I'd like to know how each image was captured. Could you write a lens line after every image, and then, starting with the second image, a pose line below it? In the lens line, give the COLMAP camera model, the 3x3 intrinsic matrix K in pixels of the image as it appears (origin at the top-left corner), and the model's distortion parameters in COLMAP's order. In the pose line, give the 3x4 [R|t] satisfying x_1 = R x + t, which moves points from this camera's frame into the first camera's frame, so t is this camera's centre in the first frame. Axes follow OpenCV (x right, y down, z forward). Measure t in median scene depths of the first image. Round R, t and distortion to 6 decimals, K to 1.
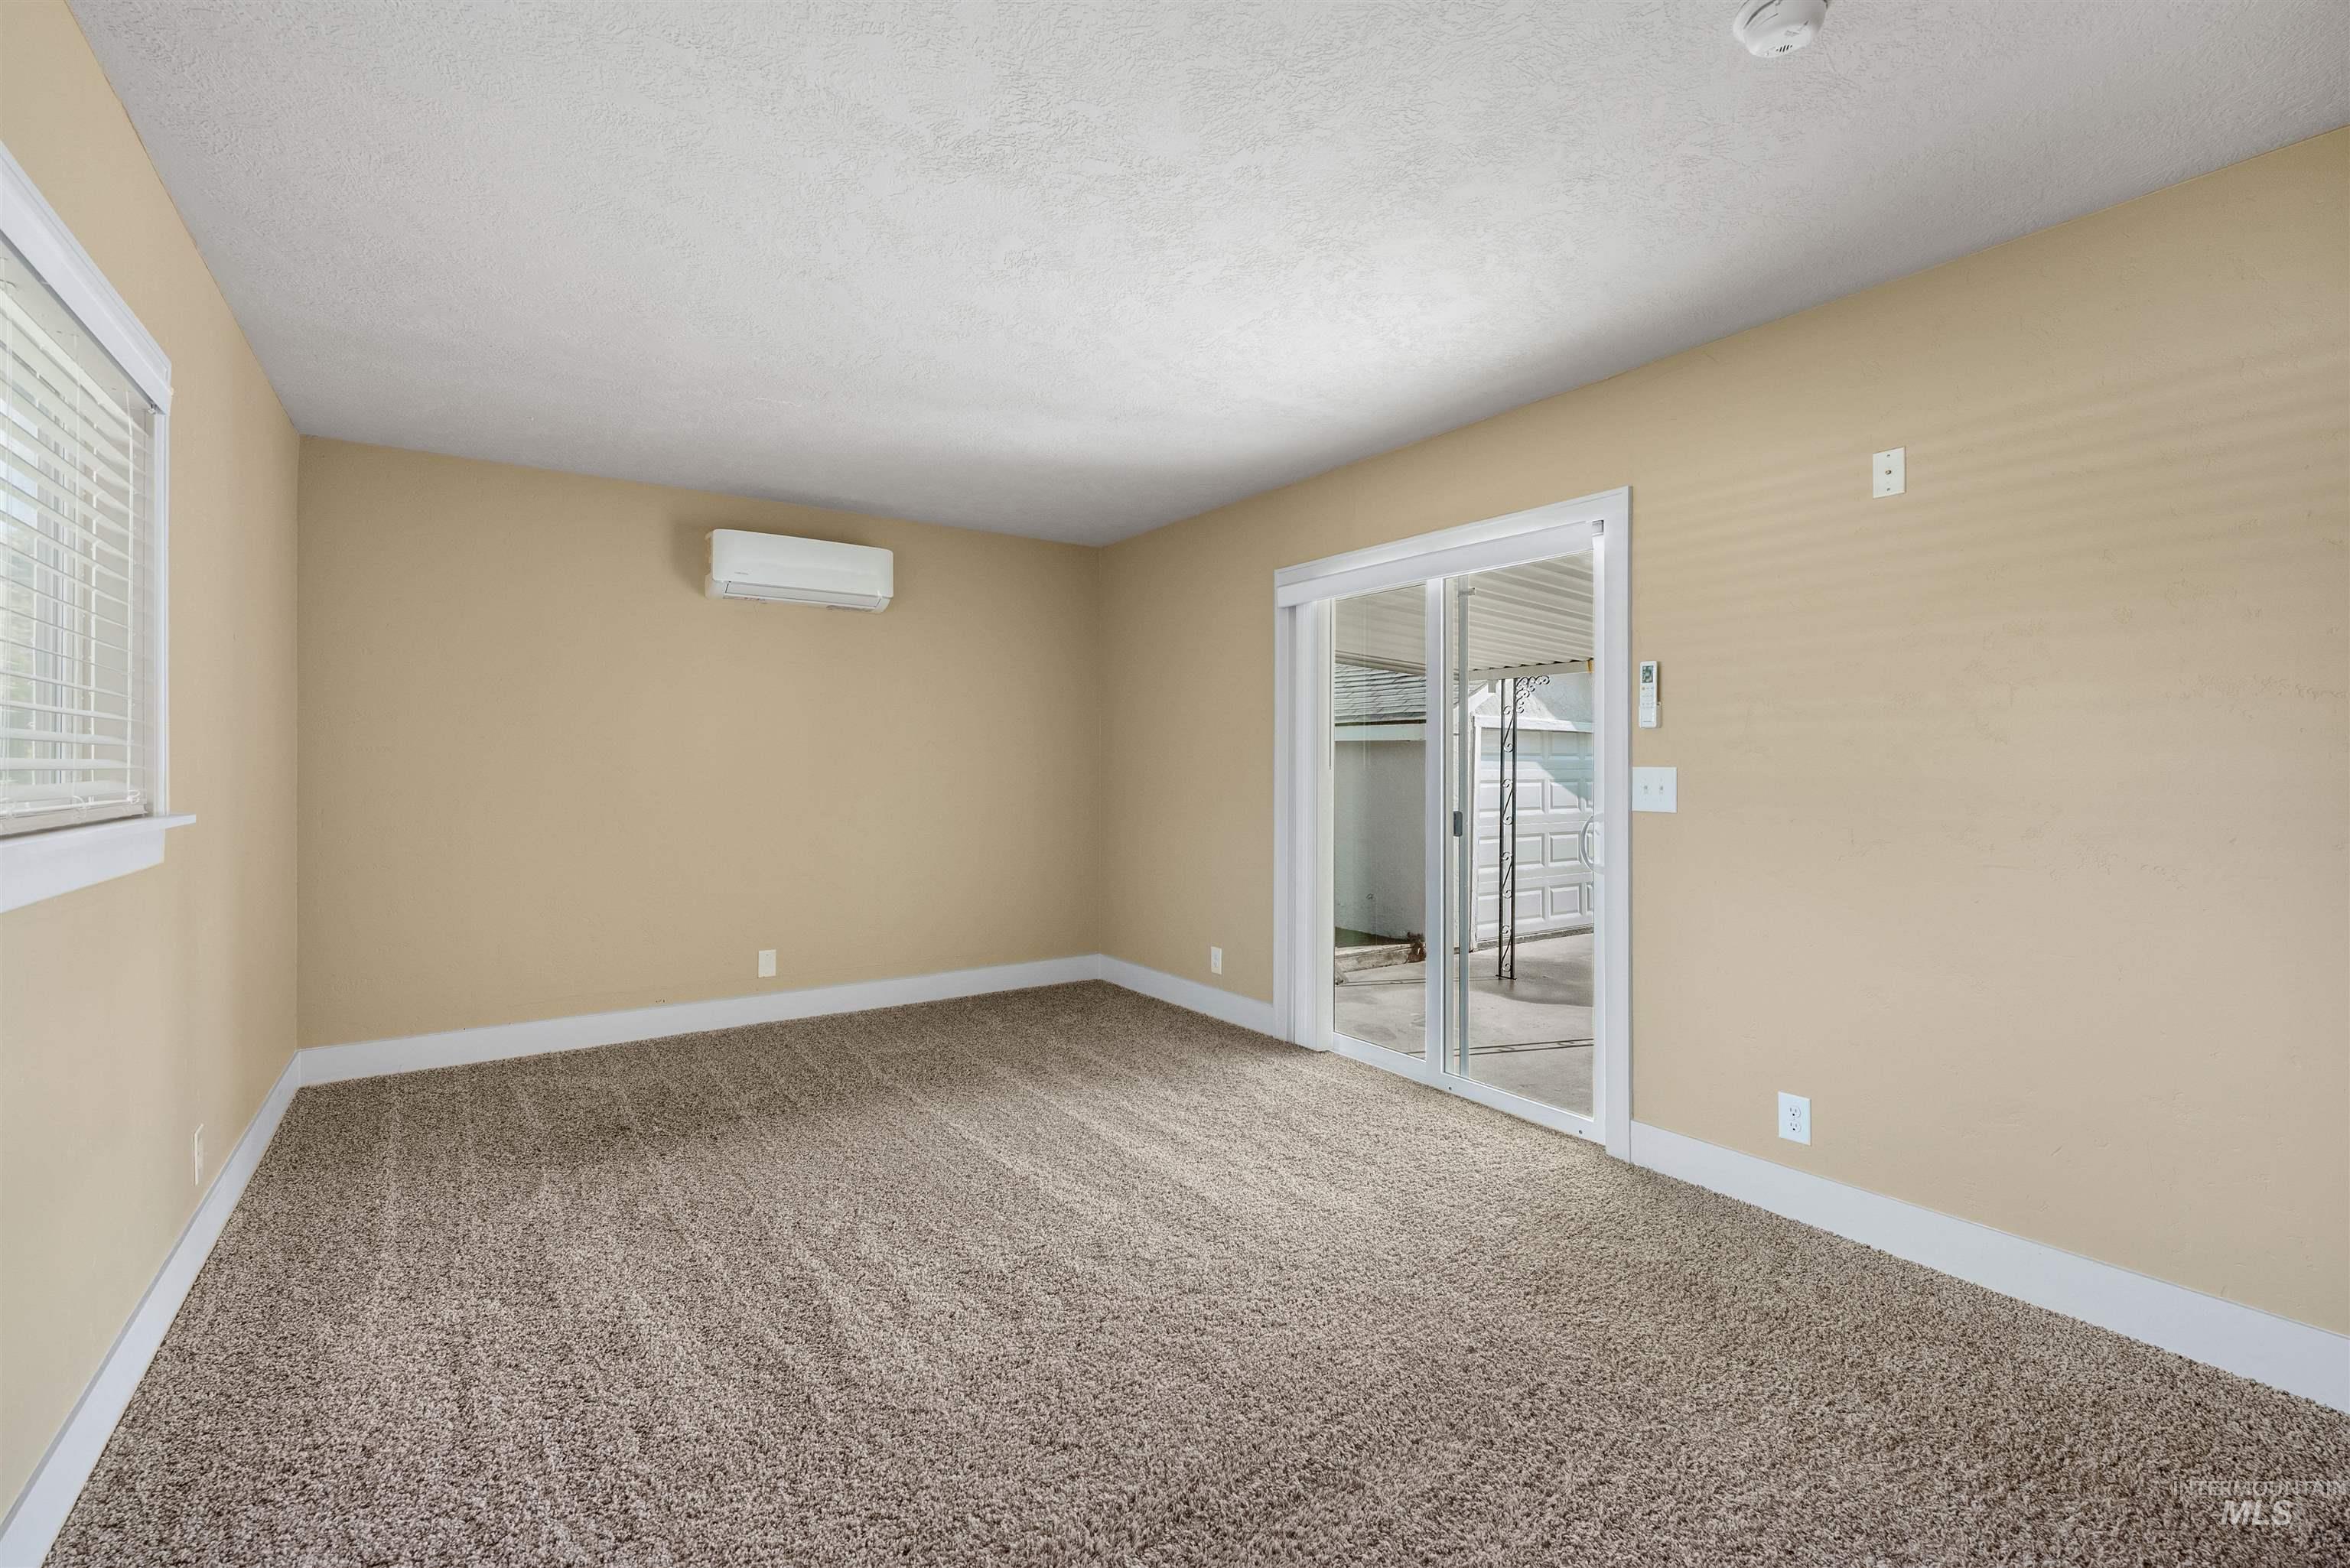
lens RADIAL K [[1010.9, 0, 1176.6], [0, 1010.9, 768.1], [0, 0, 1]] dist [-0.000190, 0.000106]
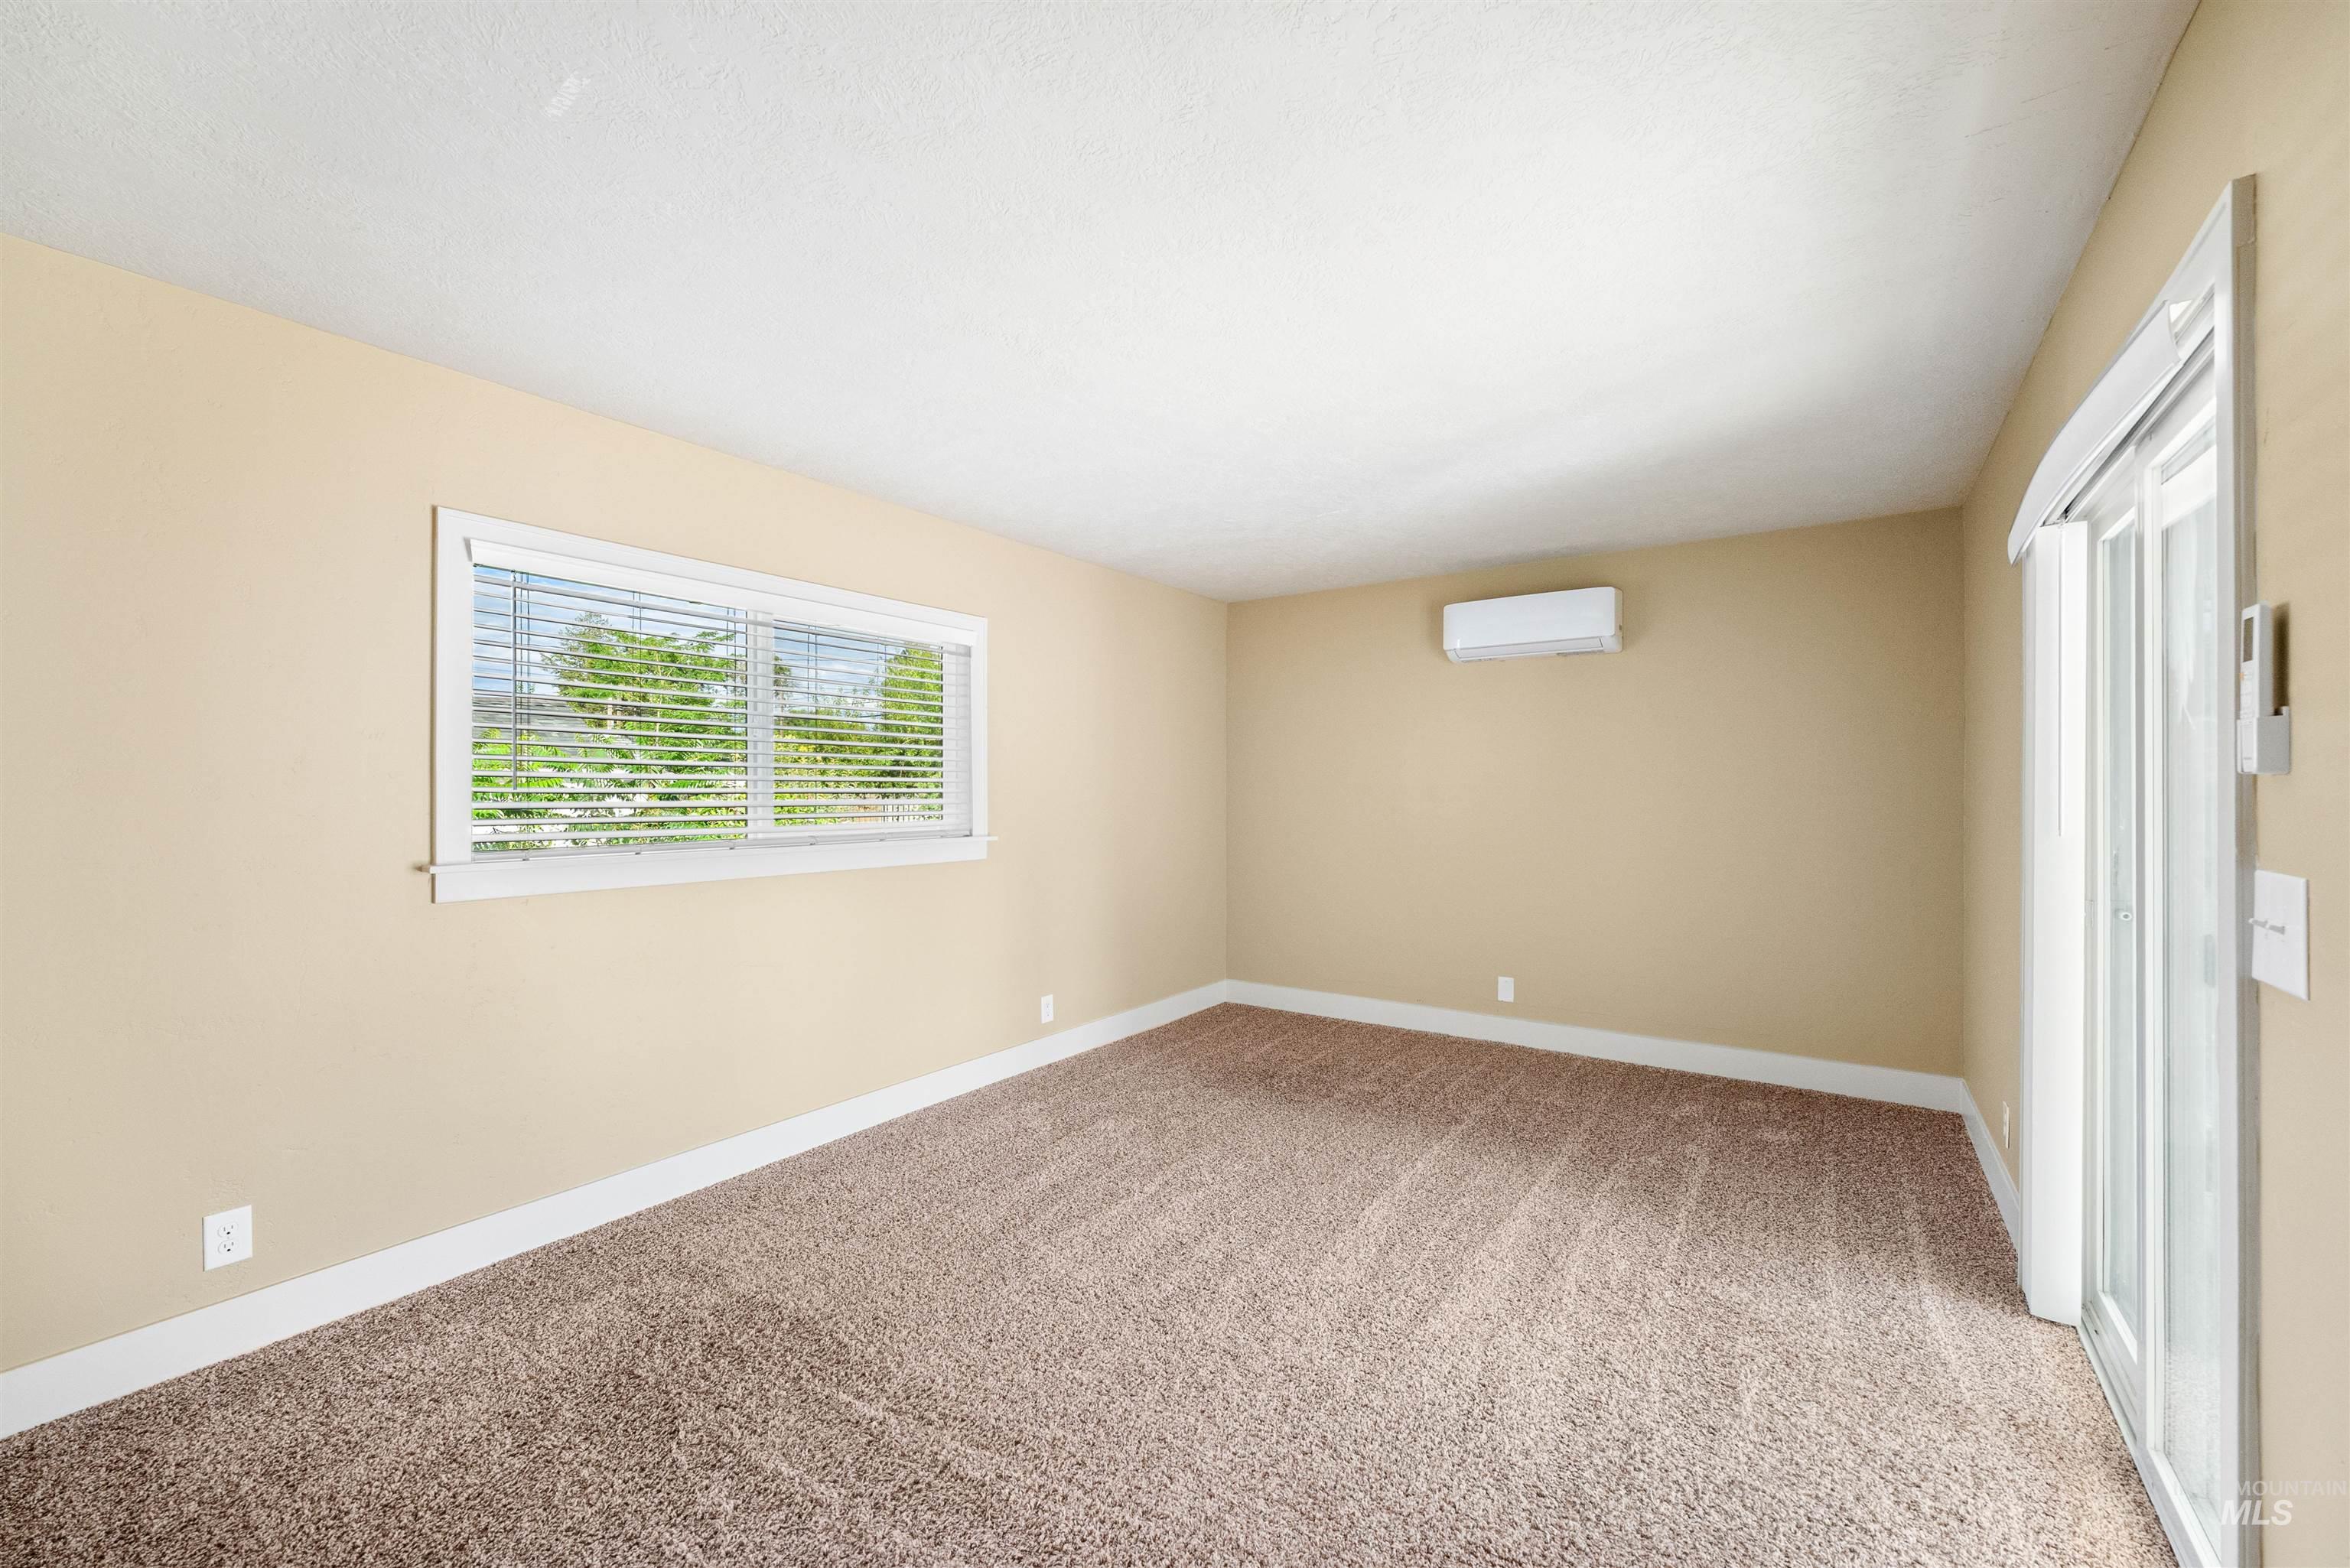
lens RADIAL K [[949.7, 0, 1178.4], [0, 949.7, 794.2], [0, 0, 1]] dist [0.001187, -0.000755]
pose [[0.348562, 0.004347, -0.937276, 0.577758], [-0.003126, 0.999989, 0.003475, -0.027045], [0.937281, 0.001718, 0.348572, 0.411120]]
